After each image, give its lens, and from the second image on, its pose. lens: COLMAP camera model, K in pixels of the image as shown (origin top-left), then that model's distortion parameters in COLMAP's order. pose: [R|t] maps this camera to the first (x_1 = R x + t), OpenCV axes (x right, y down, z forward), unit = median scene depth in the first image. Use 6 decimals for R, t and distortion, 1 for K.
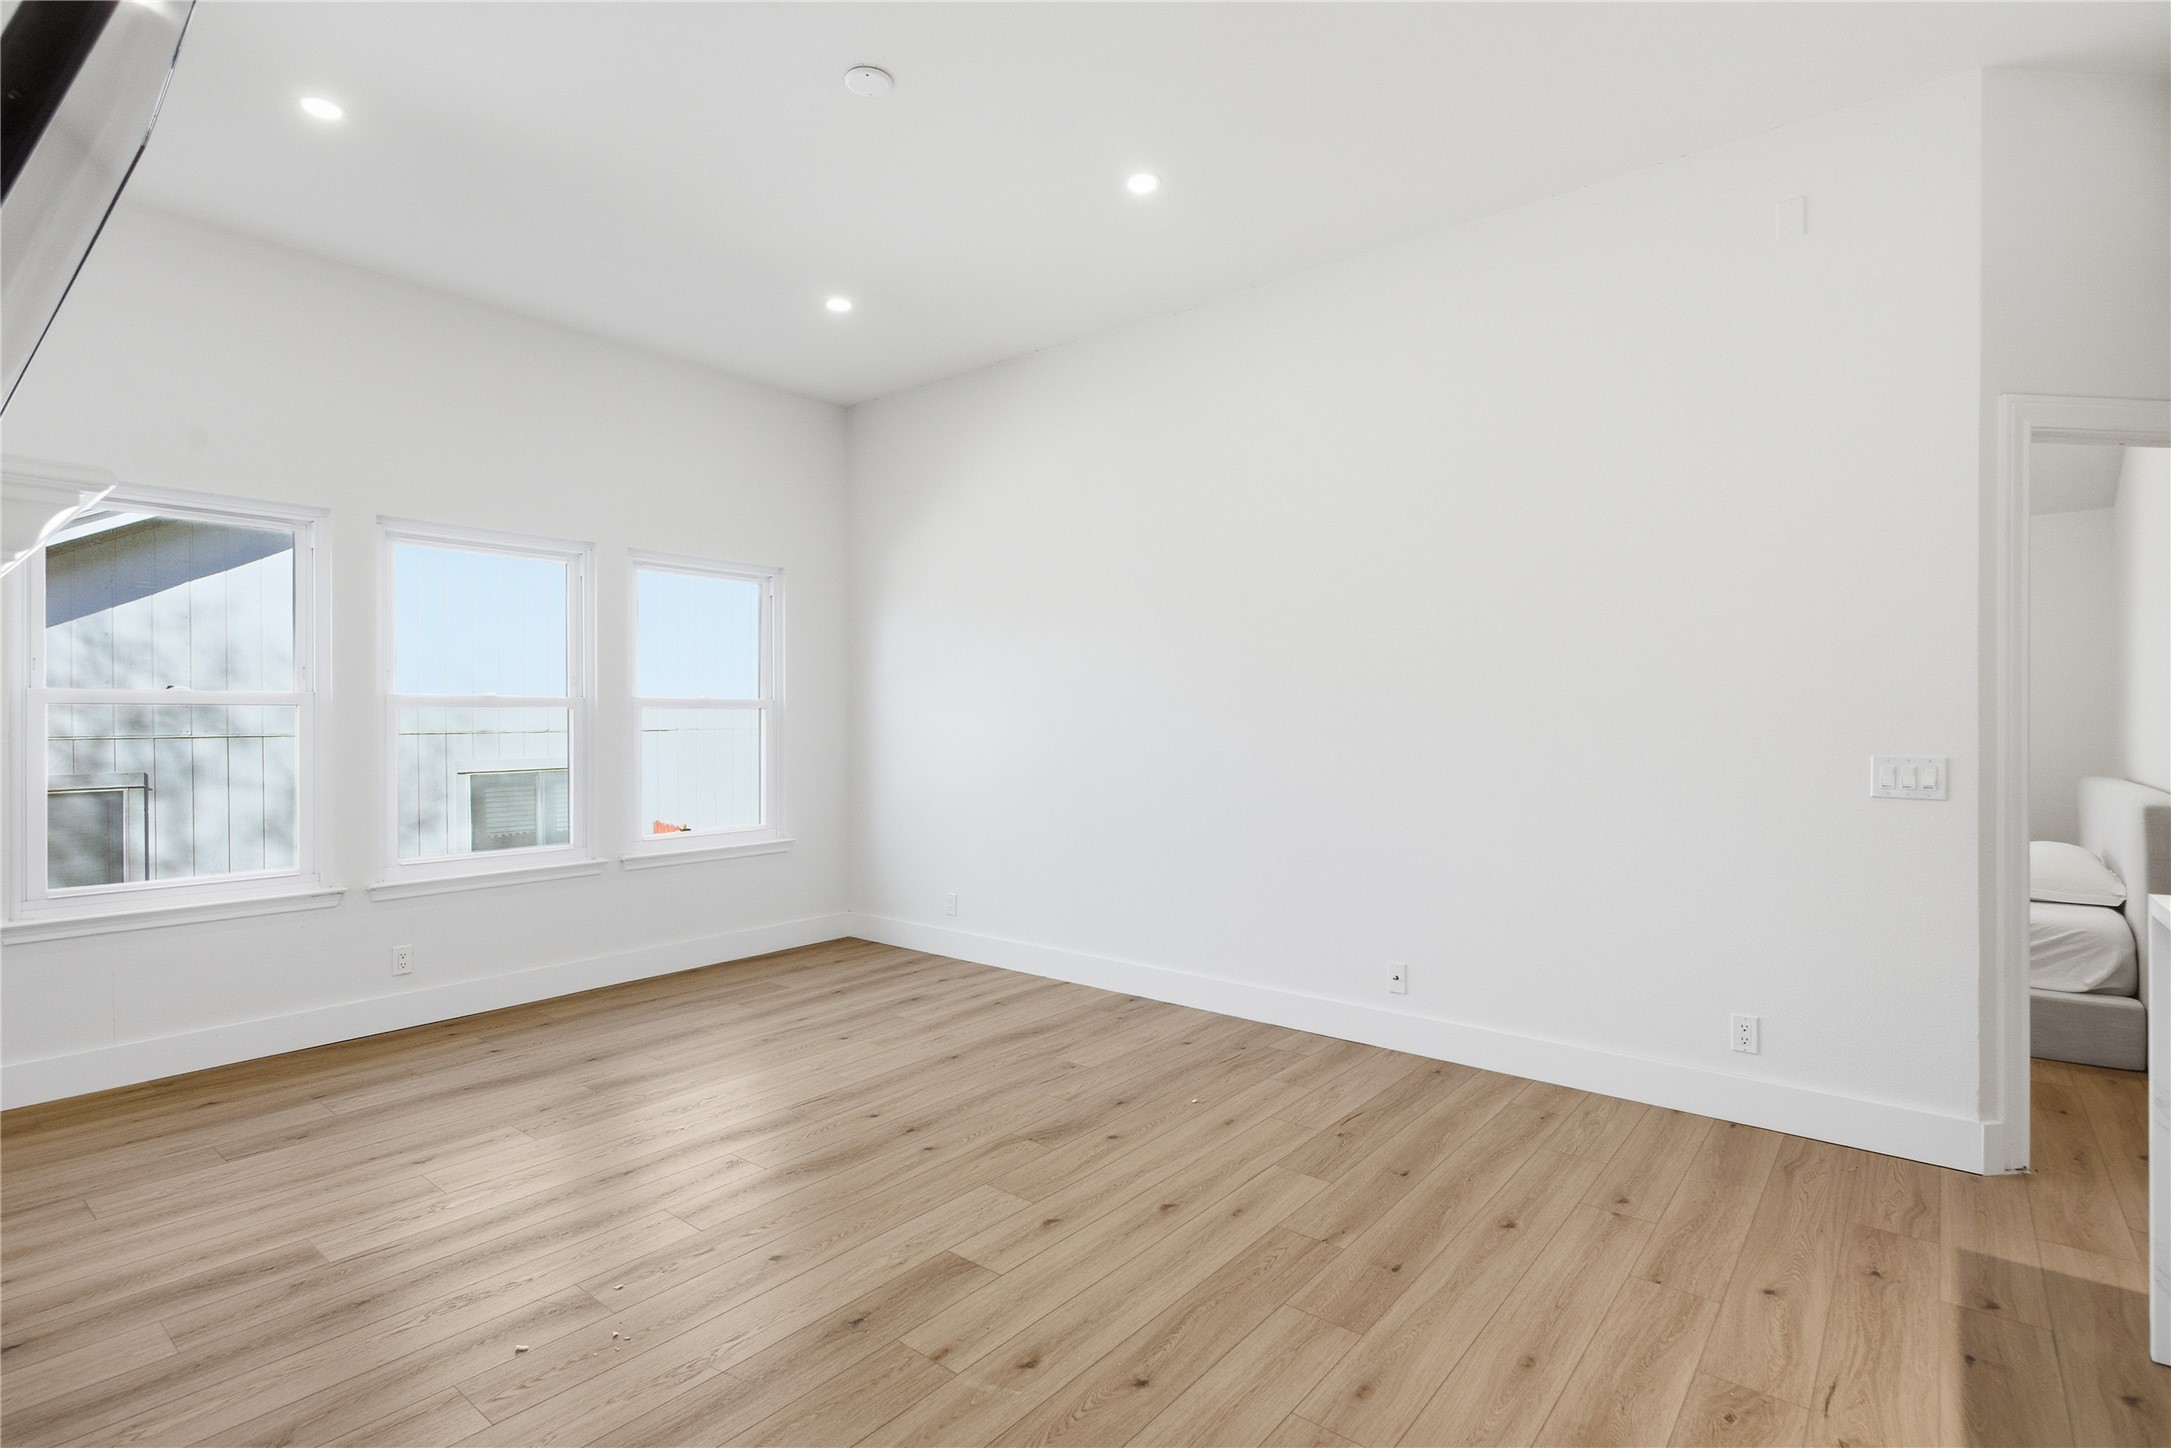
lens RADIAL K [[1044.3, 0, 1075.2], [0, 1044.3, 724.9], [0, 0, 1]] dist [-0.002080, -0.000136]
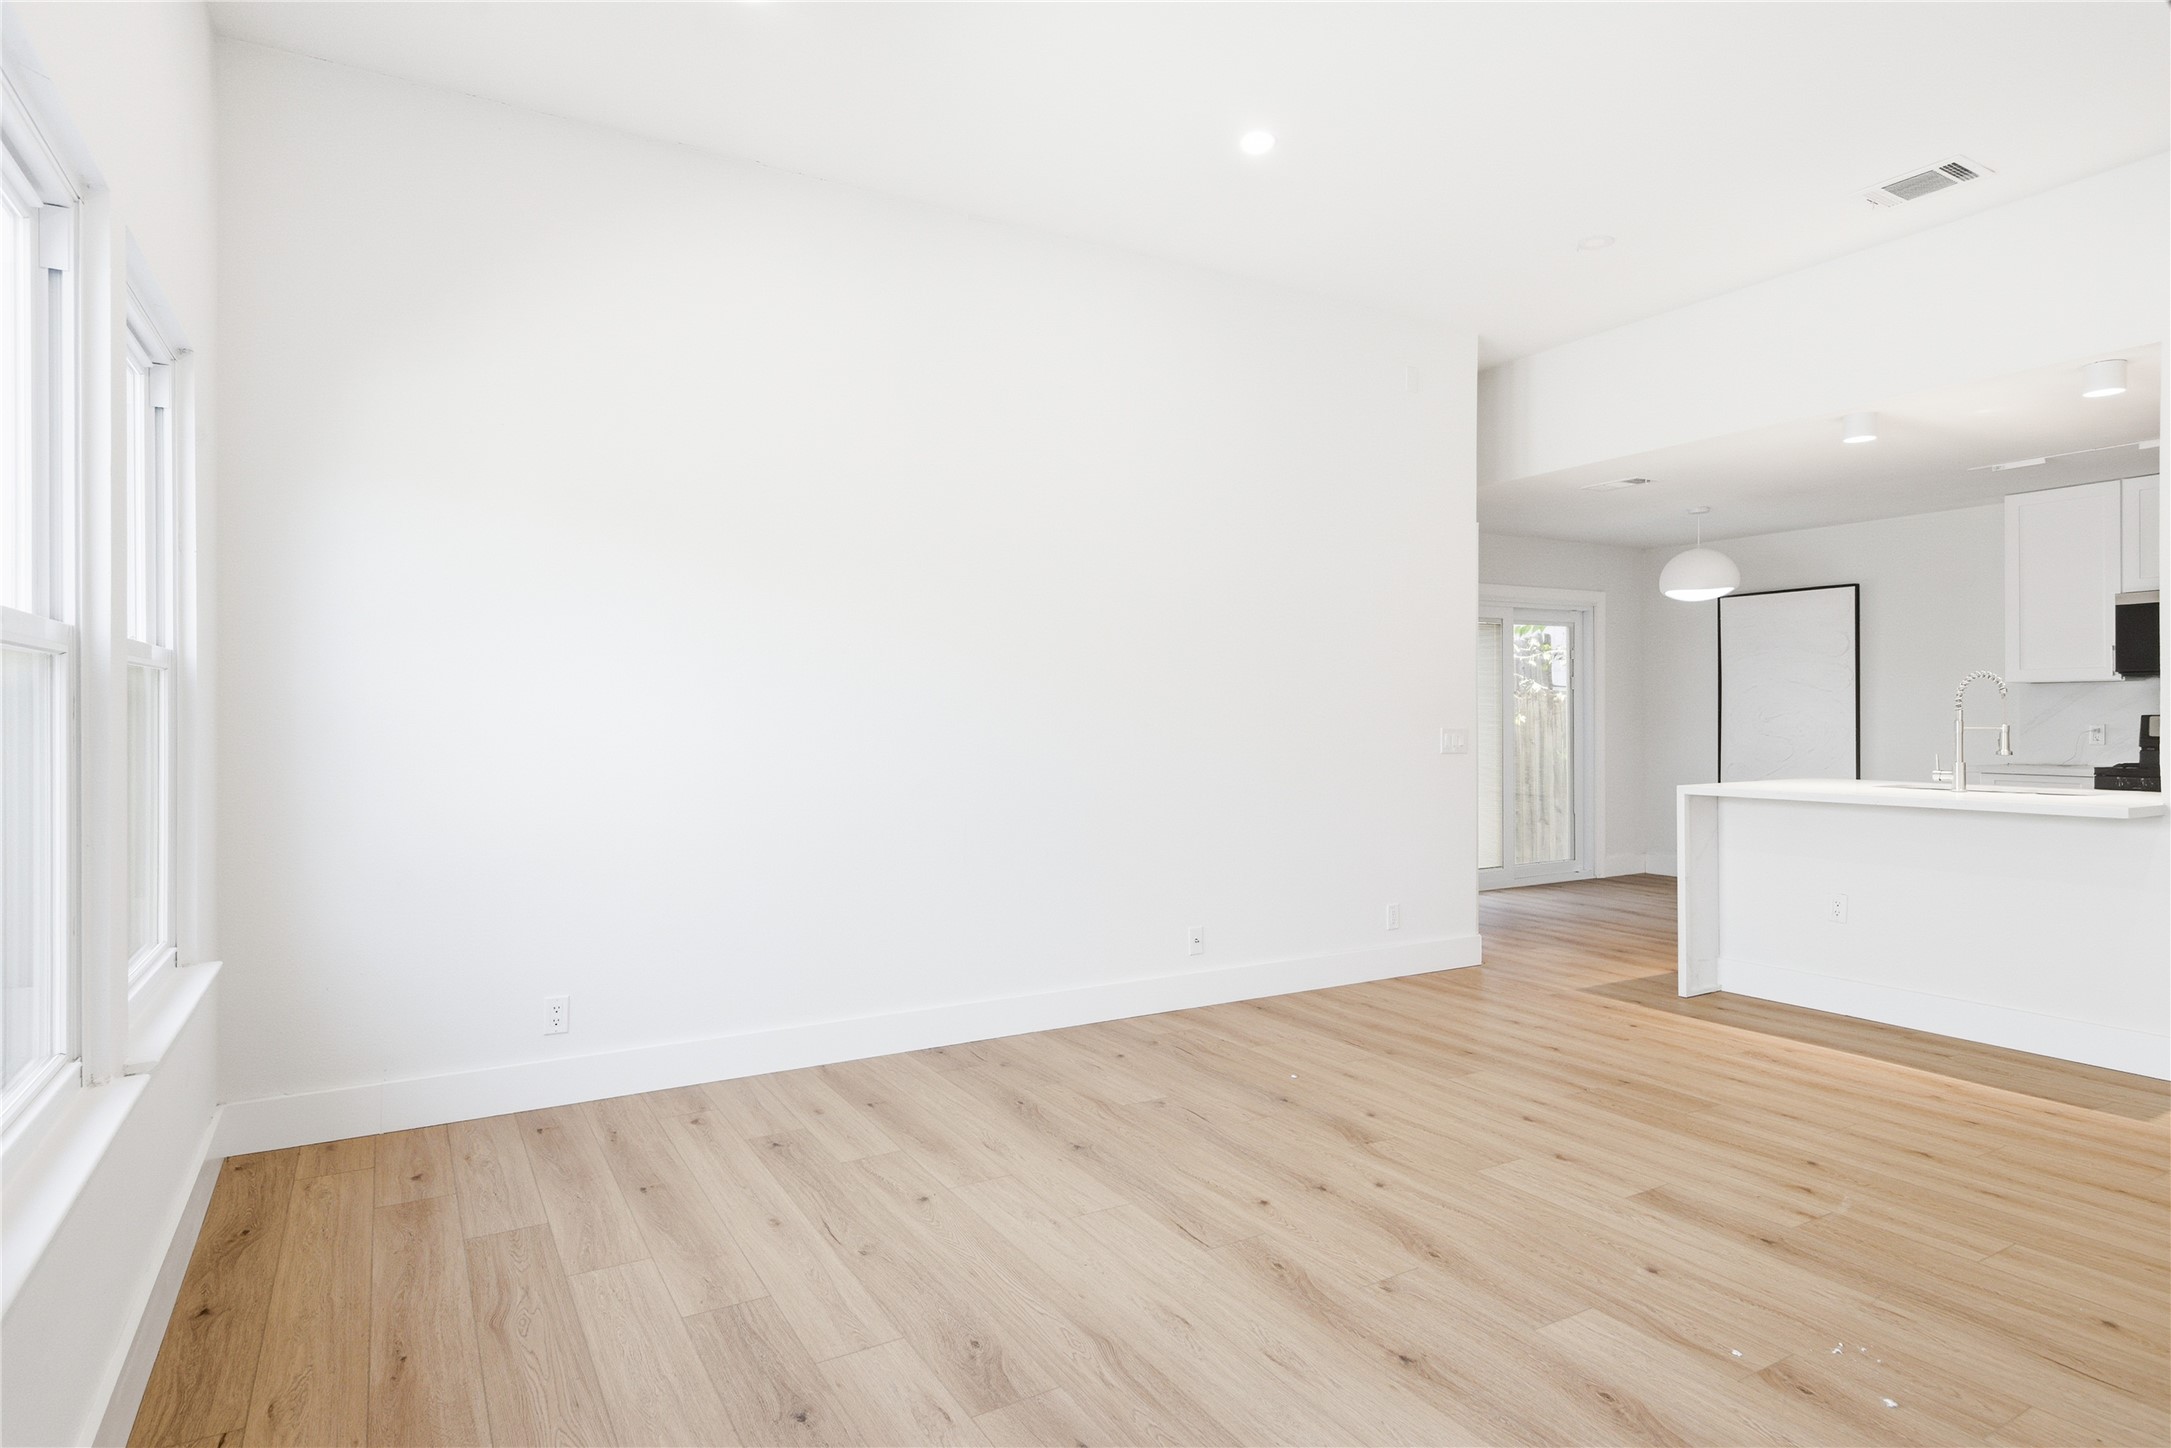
lens RADIAL K [[1191.8, 0, 1085.5], [0, 1191.8, 721.4], [0, 0, 1]] dist [0.008078, -0.000918]
pose [[0.340133, -0.005705, 0.940360, -1.156878], [0.002218, 0.999984, 0.005265, 0.006891], [-0.940375, 0.000295, 0.340140, 0.875803]]
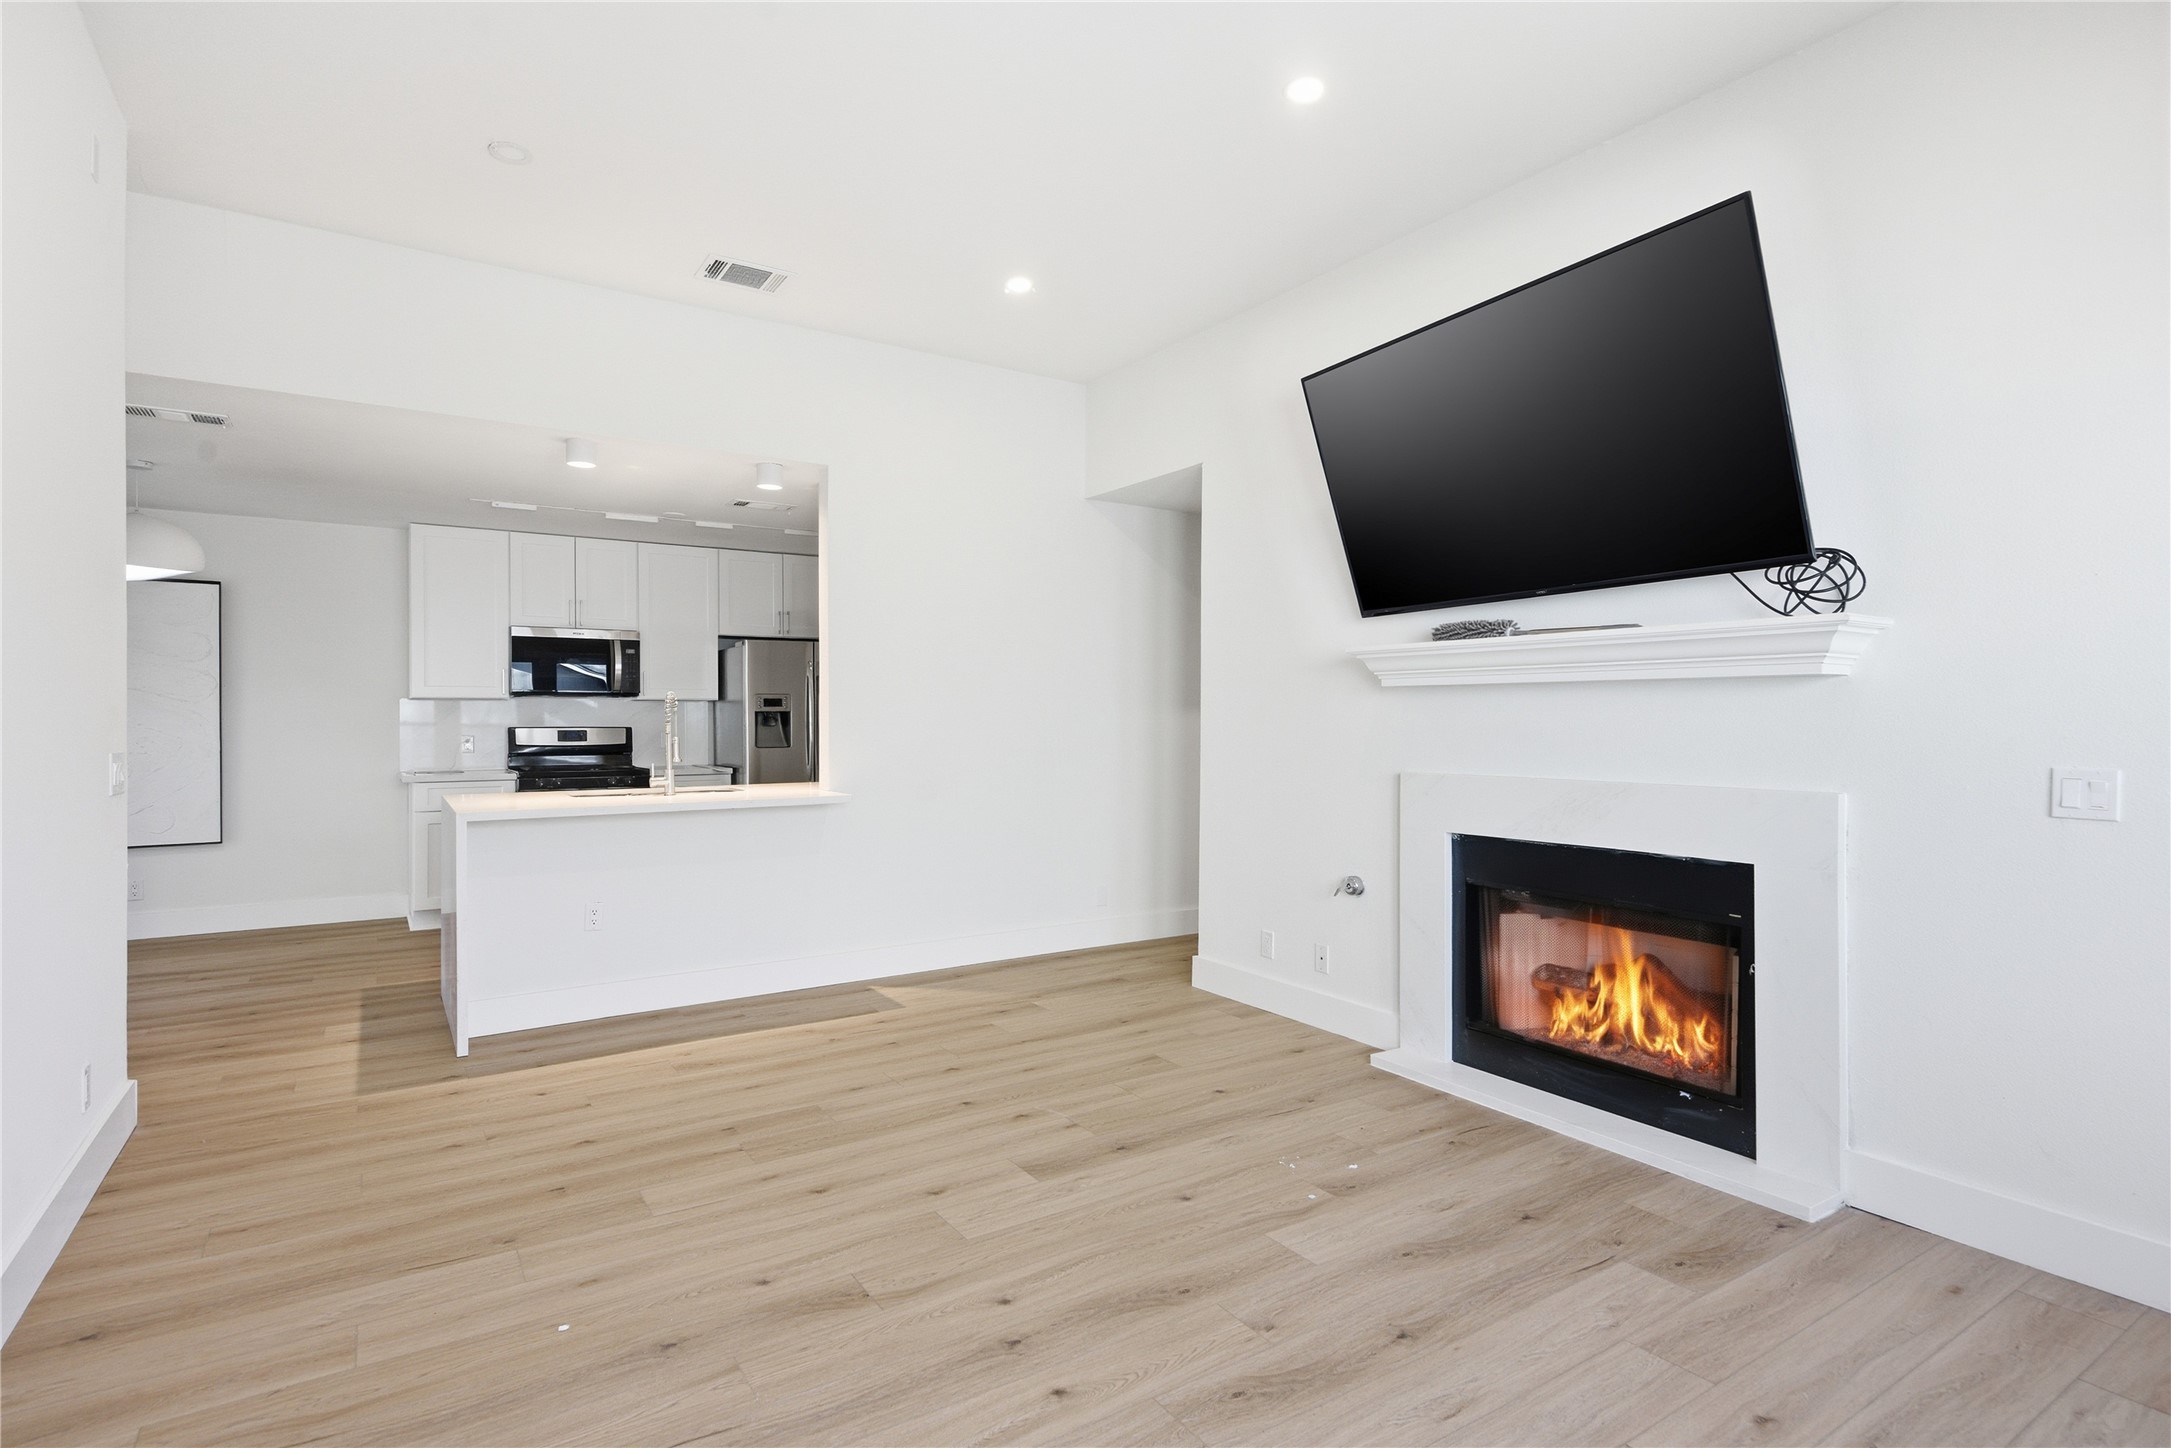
lens RADIAL K [[1077.7, 0, 1083.9], [0, 1077.7, 718.1], [0, 0, 1]] dist [0.011493, -0.000400]
pose [[-0.956756, 0.000916, 0.290890, -0.408903], [0.000130, 0.999996, -0.002724, -0.002088], [-0.290891, -0.002568, -0.956753, 1.685026]]
